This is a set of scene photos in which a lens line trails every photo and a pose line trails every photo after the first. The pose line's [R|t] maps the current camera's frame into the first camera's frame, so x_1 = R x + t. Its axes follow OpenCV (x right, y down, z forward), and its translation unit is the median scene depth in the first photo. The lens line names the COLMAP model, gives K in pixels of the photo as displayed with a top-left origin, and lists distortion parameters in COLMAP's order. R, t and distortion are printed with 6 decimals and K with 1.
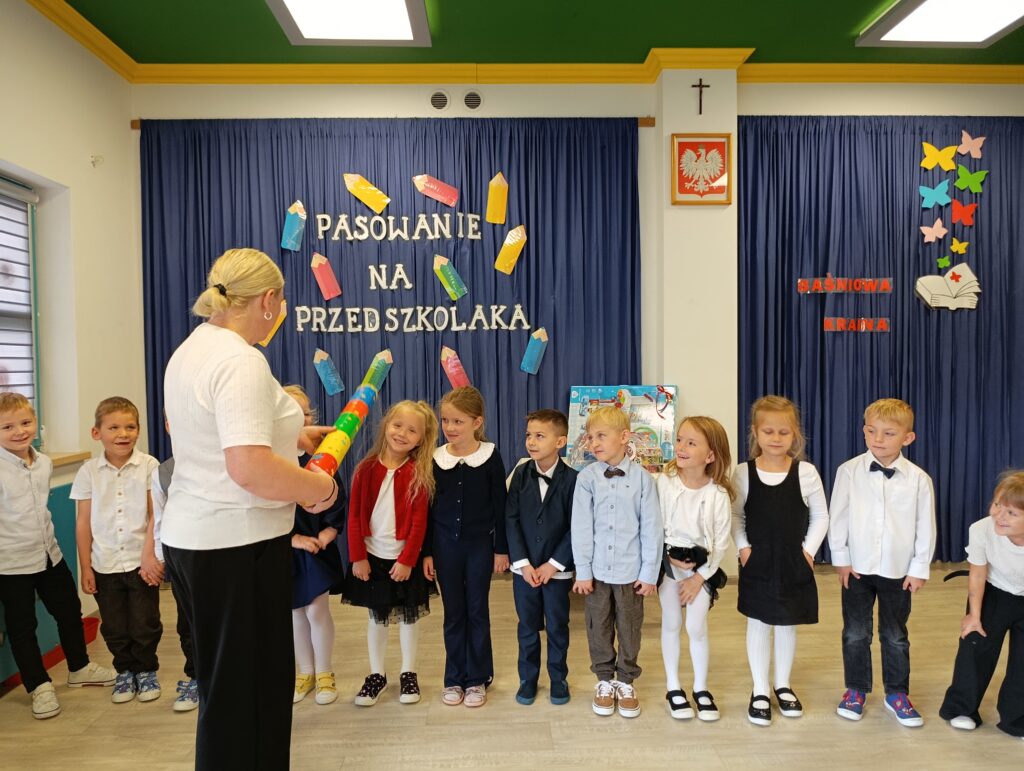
lens RADIAL K [[714.3, 0, 511.0], [0, 714.3, 390.9], [0, 0, 1]] dist [0.028105, -0.049322]
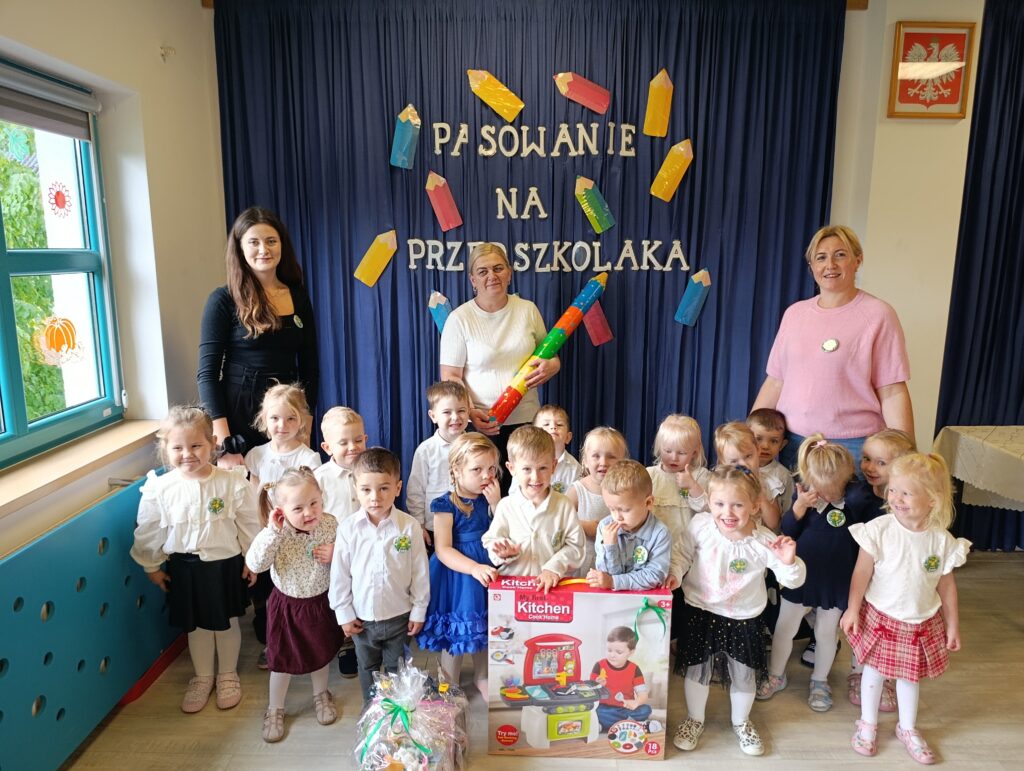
lens RADIAL K [[711.5, 0, 518.6], [0, 711.5, 386.4], [0, 0, 1]] dist [0.033082, -0.054763]
pose [[0.999060, 0.026592, -0.034240, -0.138843], [-0.020803, 0.986971, 0.159547, -0.083171], [0.038036, -0.158685, 0.986596, 0.163915]]
